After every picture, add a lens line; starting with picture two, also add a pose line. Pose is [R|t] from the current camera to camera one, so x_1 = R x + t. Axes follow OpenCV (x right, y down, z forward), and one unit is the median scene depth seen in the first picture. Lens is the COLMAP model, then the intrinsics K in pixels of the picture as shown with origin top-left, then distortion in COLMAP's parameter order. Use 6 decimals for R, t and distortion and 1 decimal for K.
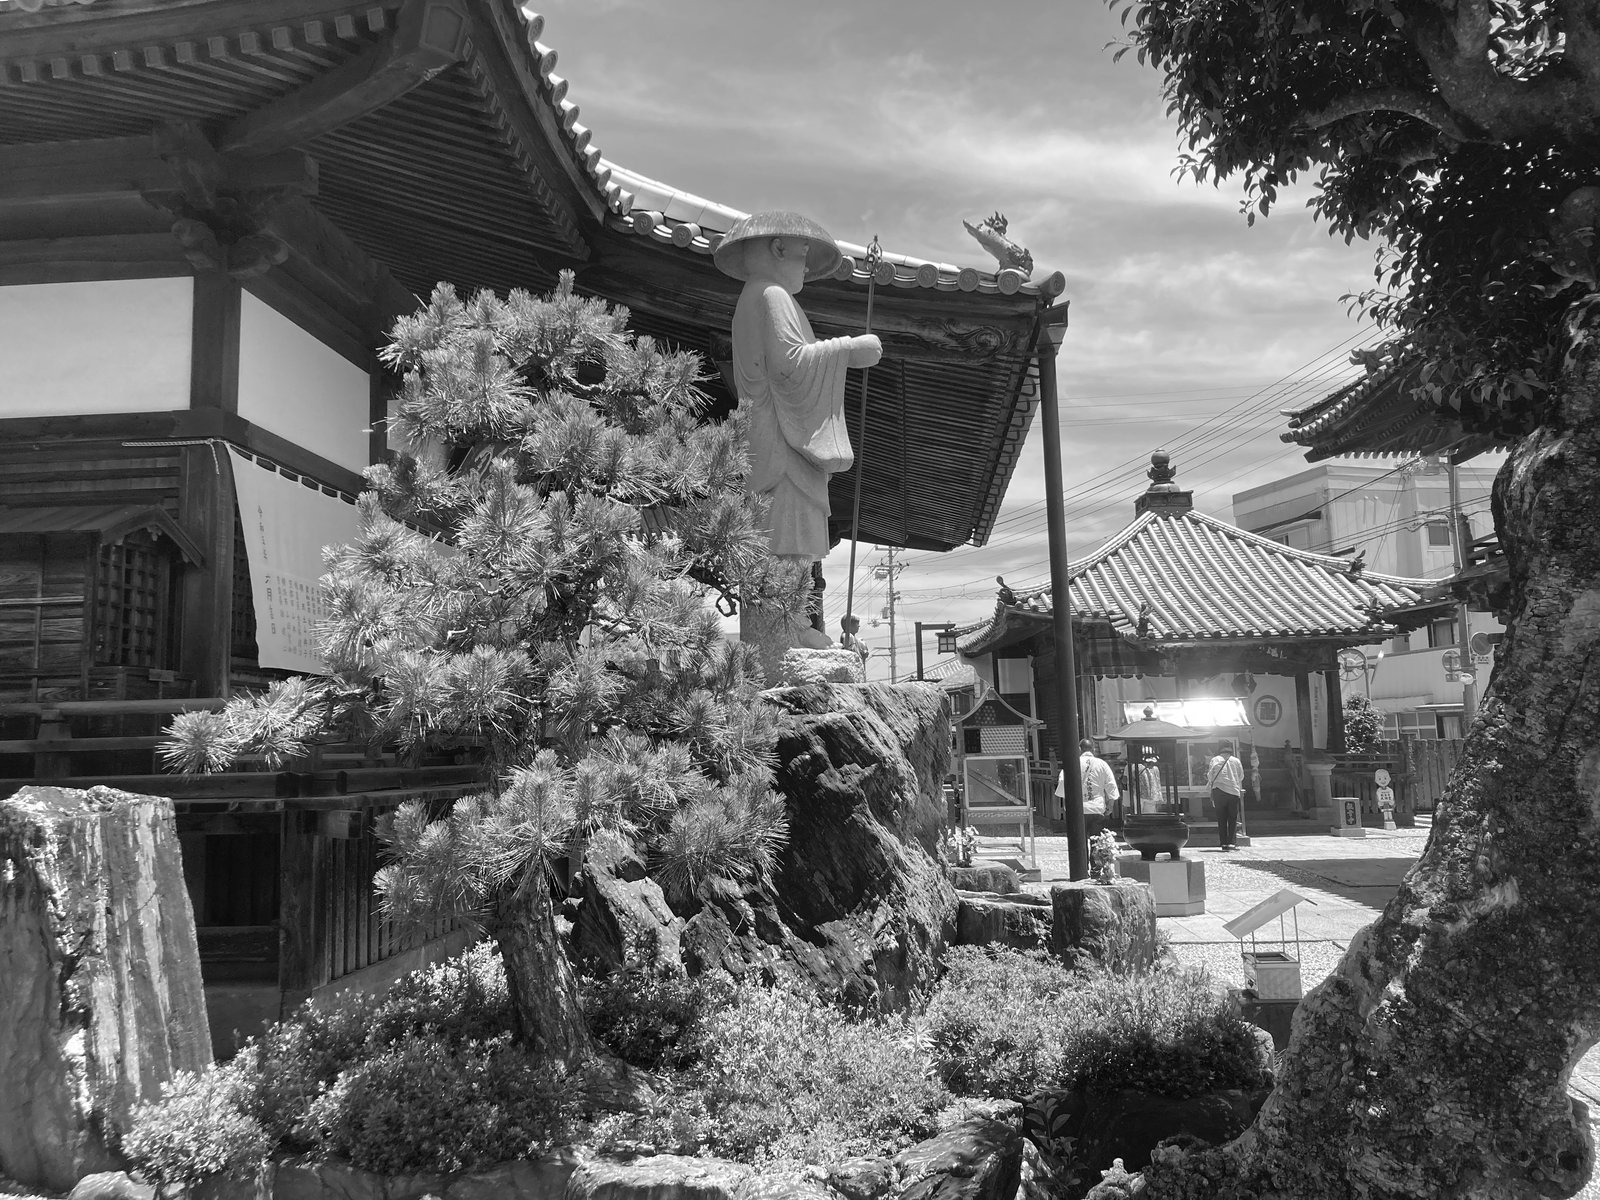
lens RADIAL K [[1333.6, 0, 793.1], [0, 1333.6, 585.9], [0, 0, 1]] dist [0.029098, -0.007425]
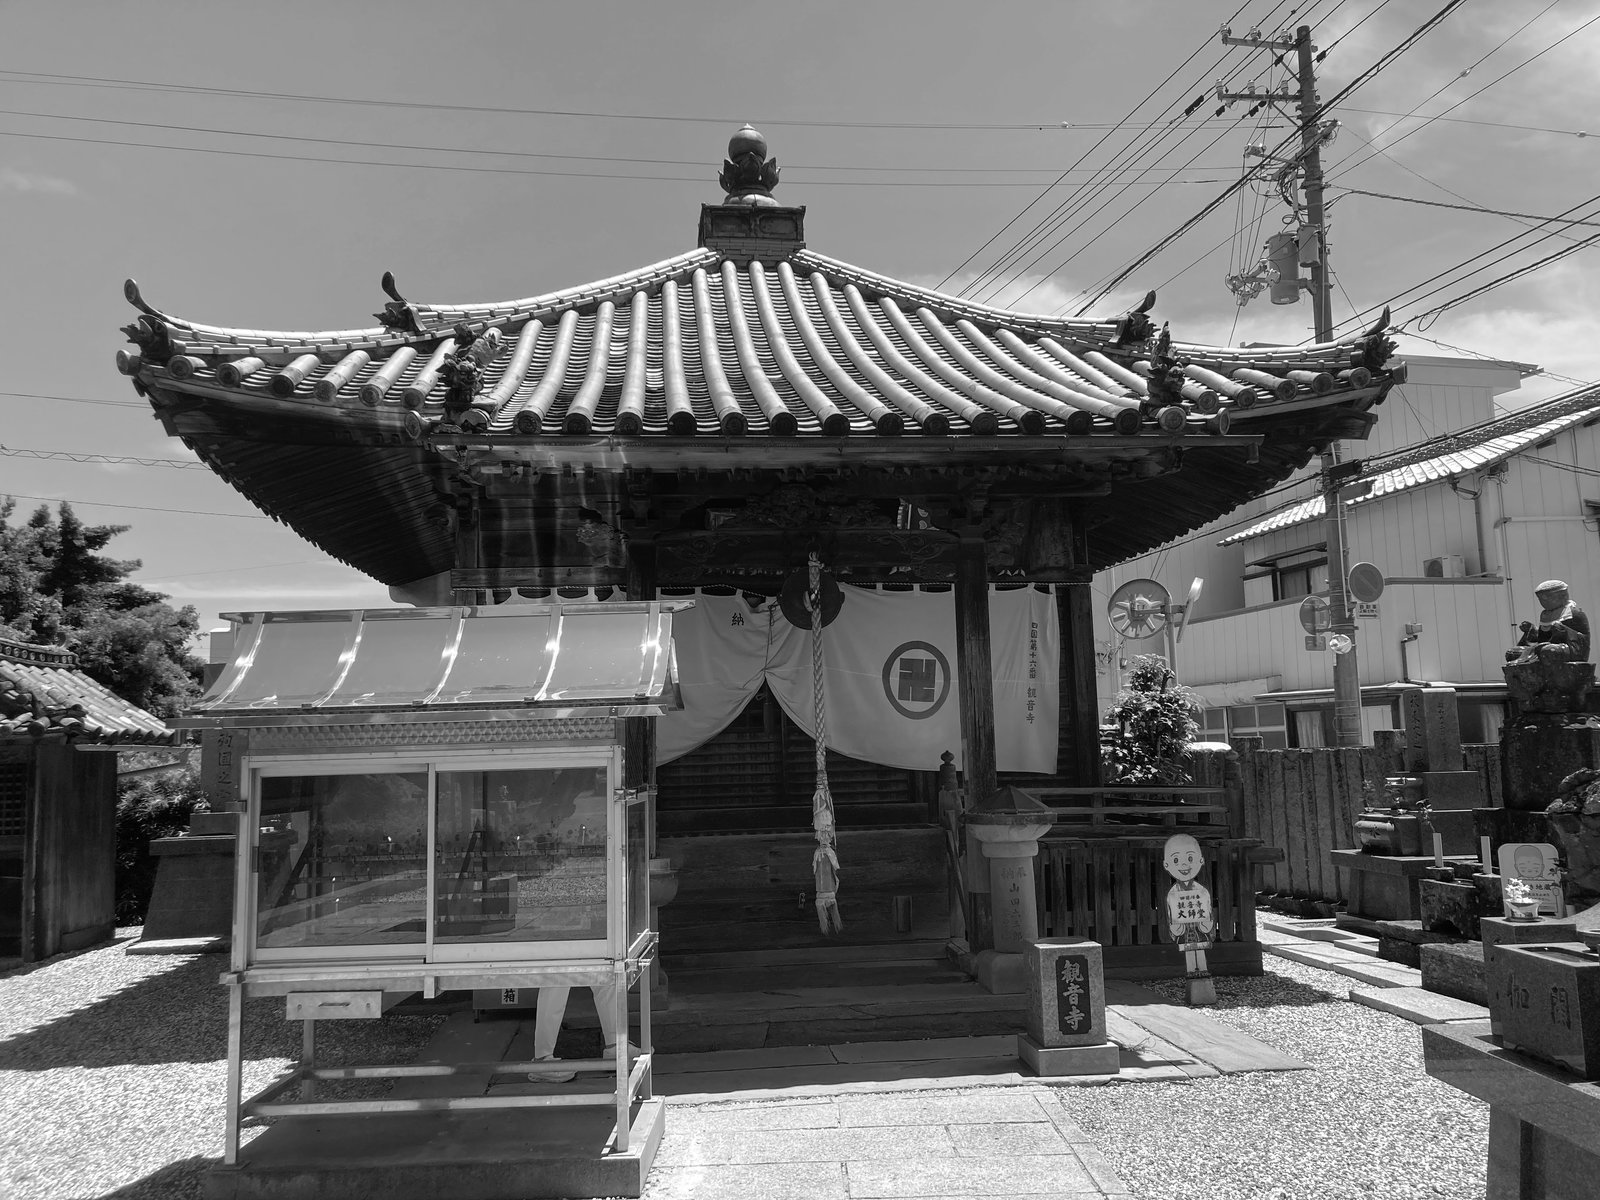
lens RADIAL K [[1333.6, 0, 793.1], [0, 1333.6, 585.9], [0, 0, 1]] dist [0.029098, -0.007425]
pose [[0.994033, 0.011543, 0.108467, 0.258856], [-0.010769, 0.999912, -0.007718, 0.064862], [-0.108547, 0.006504, 0.994070, 0.572470]]
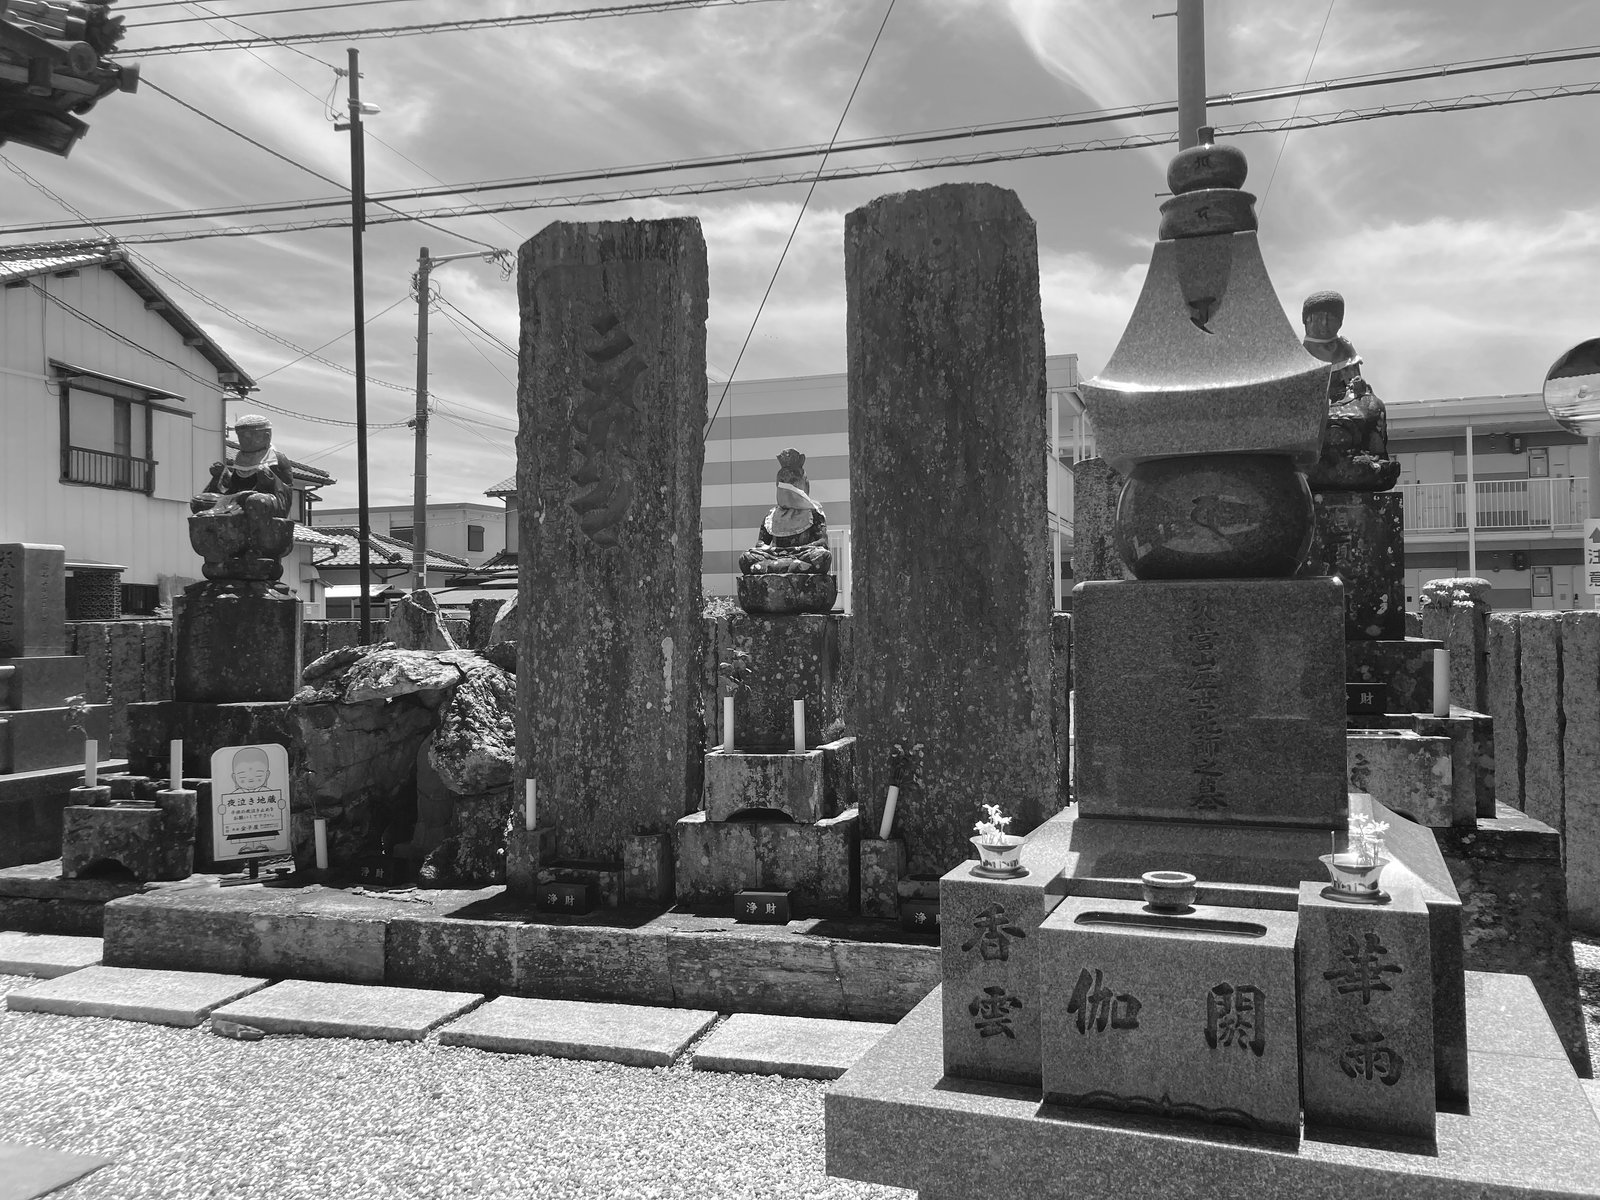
lens RADIAL K [[1333.6, 0, 793.1], [0, 1333.6, 585.9], [0, 0, 1]] dist [0.029098, -0.007425]
pose [[0.314855, 0.042668, 0.948180, 0.266534], [-0.110351, 0.993860, -0.008081, 0.083127], [-0.942703, -0.102088, 0.317630, 0.698218]]
